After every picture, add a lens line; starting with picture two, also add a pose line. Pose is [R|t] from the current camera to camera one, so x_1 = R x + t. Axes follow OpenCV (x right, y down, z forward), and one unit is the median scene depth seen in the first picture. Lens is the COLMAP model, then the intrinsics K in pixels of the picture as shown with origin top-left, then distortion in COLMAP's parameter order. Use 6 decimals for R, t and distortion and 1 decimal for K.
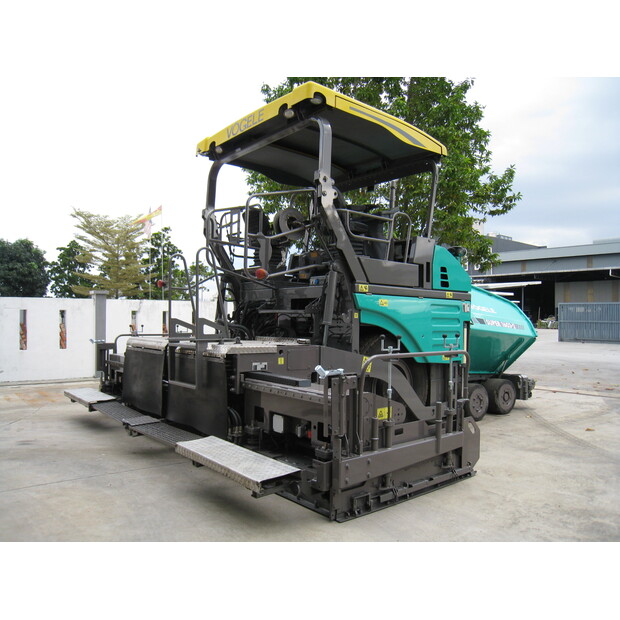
lens RADIAL K [[502.8, 0, 318.3], [0, 502.8, 310.0], [0, 0, 1]] dist [-0.164397, 0.121782]
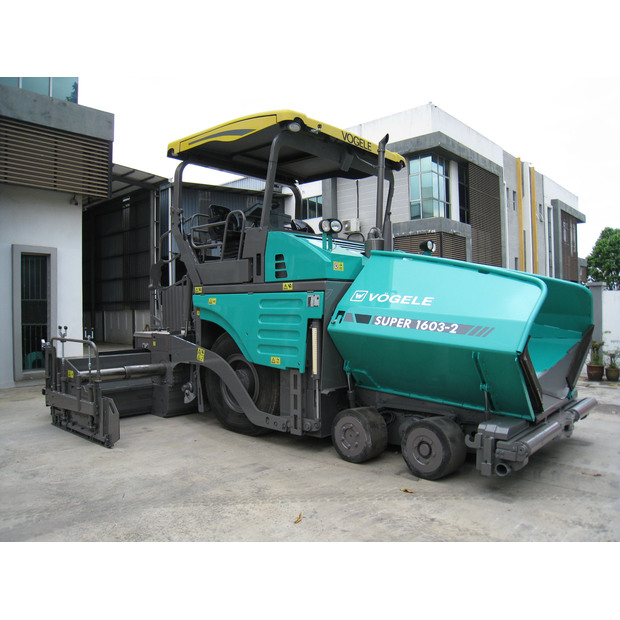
lens RADIAL K [[502.8, 0, 318.3], [0, 502.8, 310.0], [0, 0, 1]] dist [-0.164397, 0.121782]
pose [[0.160548, -0.007355, -0.987001, 1.167190], [0.026835, 0.999635, -0.003084, 0.013286], [0.986663, -0.025991, 0.160686, 0.978576]]
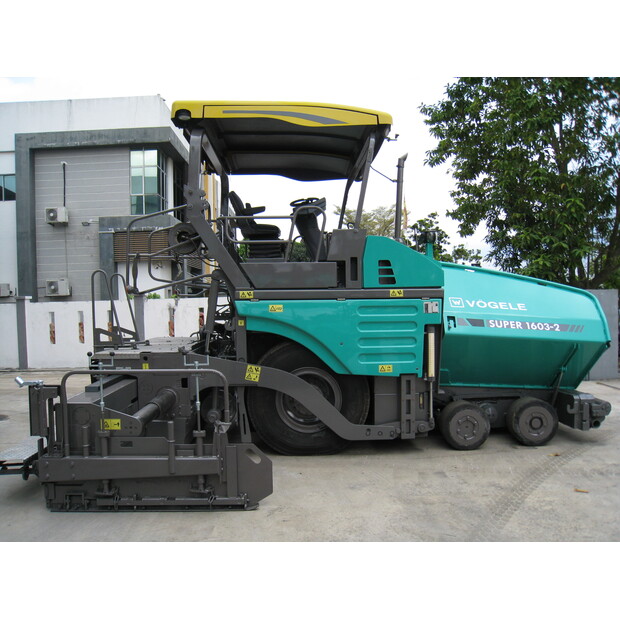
lens RADIAL K [[502.8, 0, 318.3], [0, 502.8, 310.0], [0, 0, 1]] dist [-0.164397, 0.121782]
pose [[0.796592, -0.012713, -0.604384, 0.704814], [0.036059, 0.998998, 0.026512, -0.030949], [0.603441, -0.042912, 0.796252, 0.280712]]
